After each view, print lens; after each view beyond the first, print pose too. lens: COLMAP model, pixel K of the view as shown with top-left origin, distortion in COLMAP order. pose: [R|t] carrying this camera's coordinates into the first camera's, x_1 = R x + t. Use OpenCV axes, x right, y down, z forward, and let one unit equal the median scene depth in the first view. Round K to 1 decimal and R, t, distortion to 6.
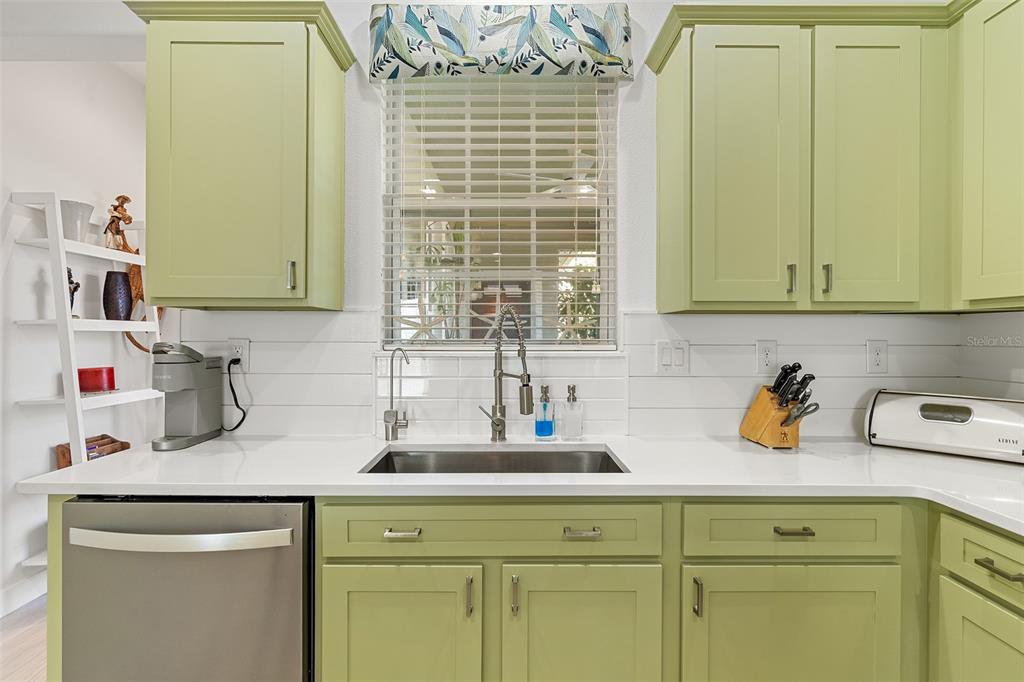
lens RADIAL K [[523.5, 0, 511.0], [0, 523.5, 342.8], [0, 0, 1]] dist [-0.014157, 0.000525]
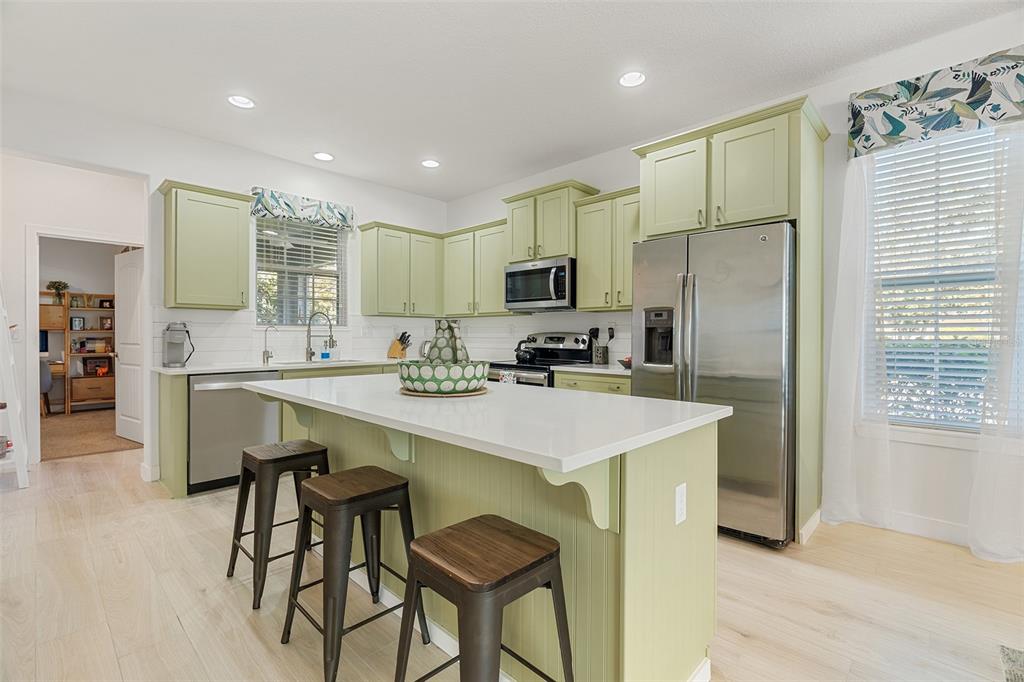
lens RADIAL K [[485.9, 0, 508.1], [0, 485.9, 338.3], [0, 0, 1]] dist [0.000240, -0.000056]
pose [[0.706382, -0.005426, 0.707810, -1.071678], [0.003460, 0.999985, 0.004212, 0.063528], [-0.707823, -0.000526, 0.706390, -1.495473]]
